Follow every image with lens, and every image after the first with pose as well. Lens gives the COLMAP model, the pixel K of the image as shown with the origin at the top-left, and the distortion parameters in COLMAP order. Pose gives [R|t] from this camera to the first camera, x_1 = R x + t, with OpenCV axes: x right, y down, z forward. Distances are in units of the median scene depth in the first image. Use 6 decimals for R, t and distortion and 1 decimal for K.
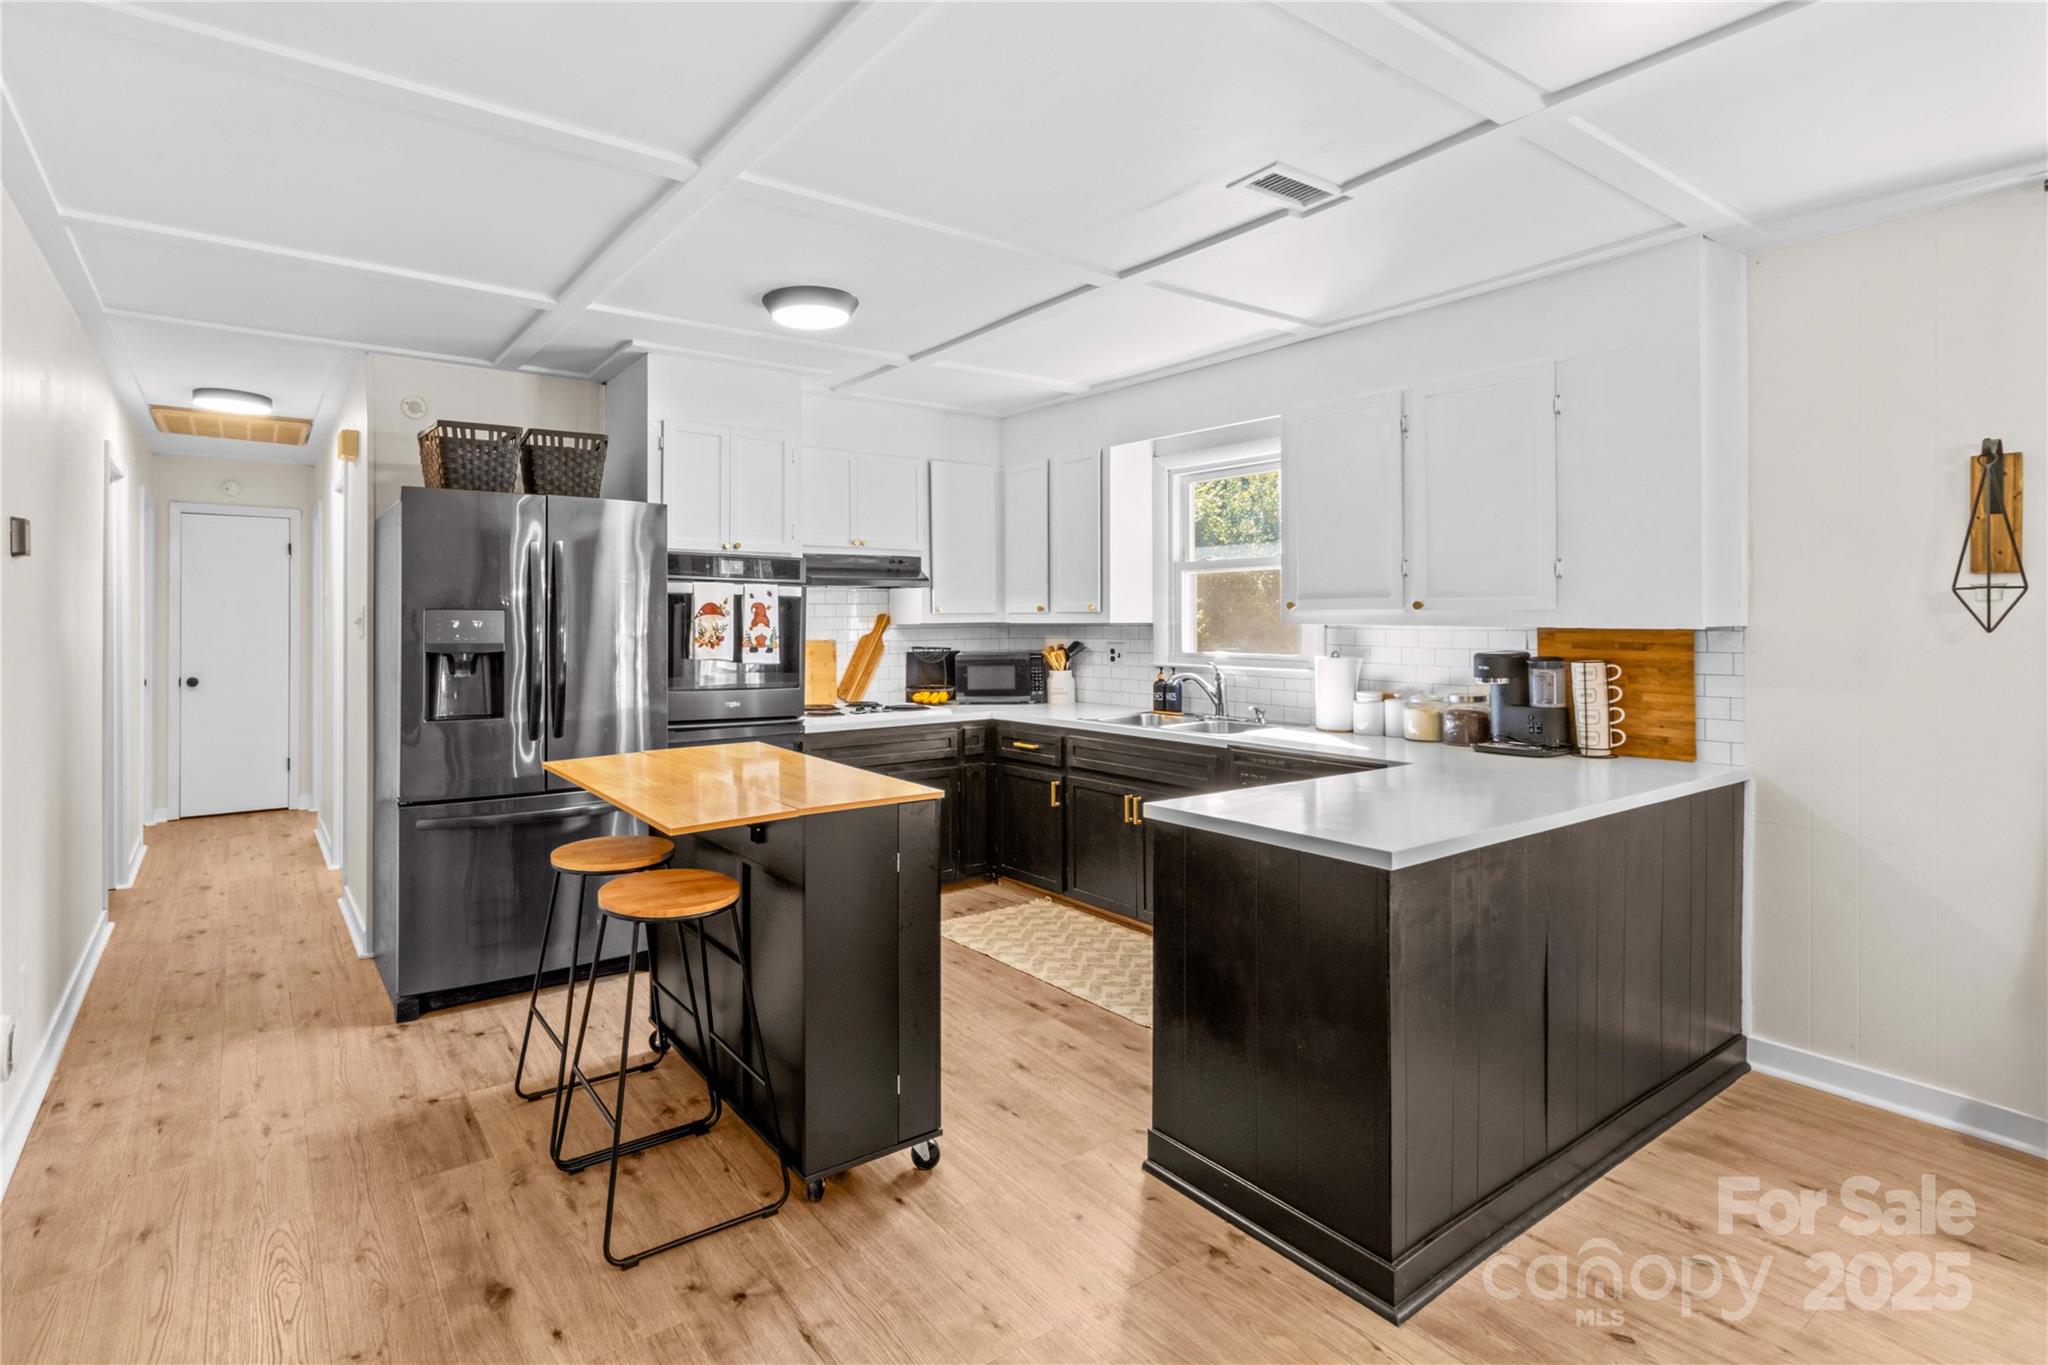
lens RADIAL K [[996.0, 0, 907.5], [0, 996.0, 617.3], [0, 0, 1]] dist [0.004680, -0.000407]
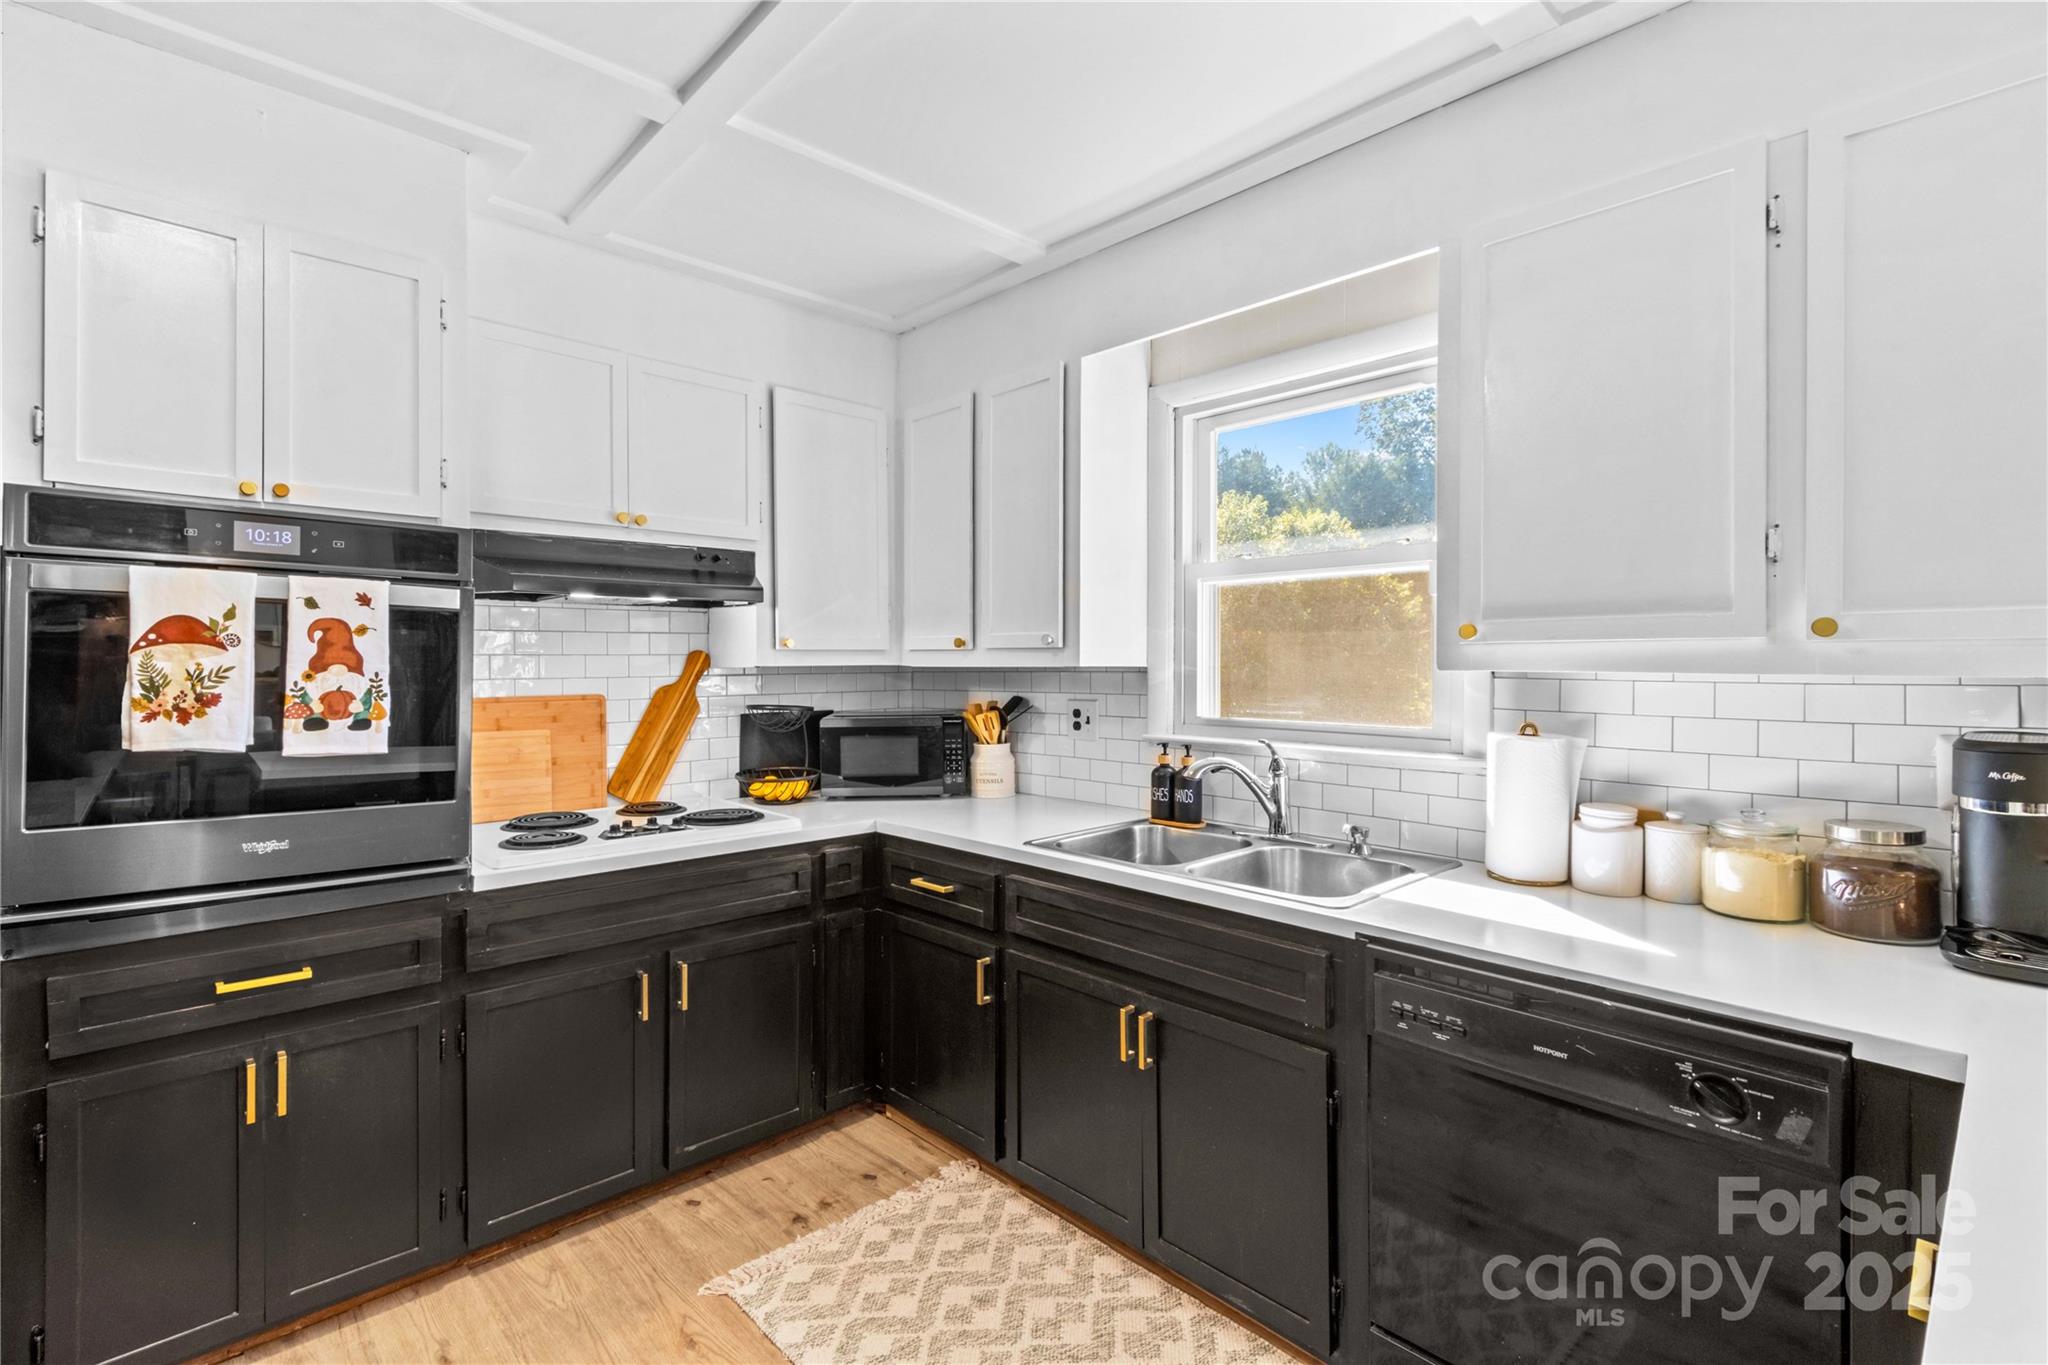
lens RADIAL K [[939.2, 0, 978.3], [0, 939.2, 667.2], [0, 0, 1]] dist [0.005775, -0.000647]
pose [[0.989792, 0.003286, 0.142485, 0.079199], [-0.004081, 0.999978, 0.005290, 0.003864], [-0.142464, -0.005817, 0.989783, 0.543614]]
